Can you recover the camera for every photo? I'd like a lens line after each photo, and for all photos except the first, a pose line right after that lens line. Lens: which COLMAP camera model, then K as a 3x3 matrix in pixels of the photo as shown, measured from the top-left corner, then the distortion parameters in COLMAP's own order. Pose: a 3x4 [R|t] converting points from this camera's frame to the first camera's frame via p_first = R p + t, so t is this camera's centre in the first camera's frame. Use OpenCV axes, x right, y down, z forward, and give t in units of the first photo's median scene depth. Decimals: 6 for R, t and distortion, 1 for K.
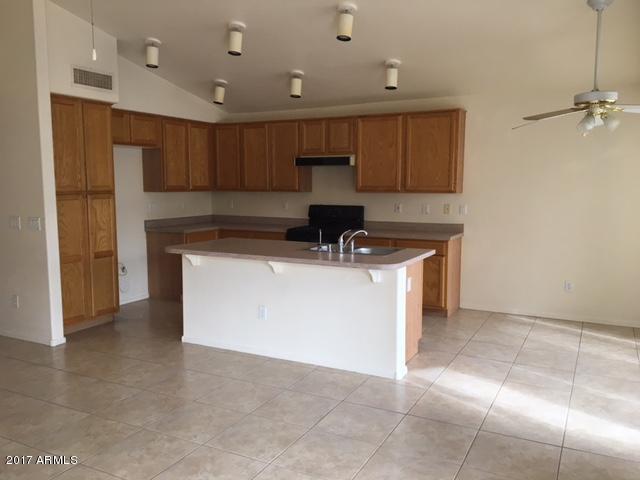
lens RADIAL K [[535.5, 0, 320.0], [0, 535.5, 240.0], [0, 0, 1]] dist [0.001668, -0.016457]
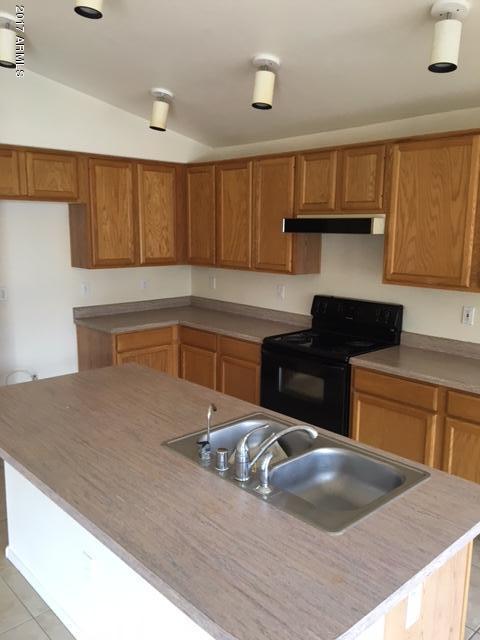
lens RADIAL K [[535.5, 0, 240.0], [0, 535.5, 320.0], [0, 0, 1]] dist [0.001668, -0.016457]
pose [[0.943161, 0.065197, -0.325877, 0.105004], [-0.044352, 0.996490, 0.070999, -0.080128], [0.329362, -0.052510, 0.942742, 0.414313]]
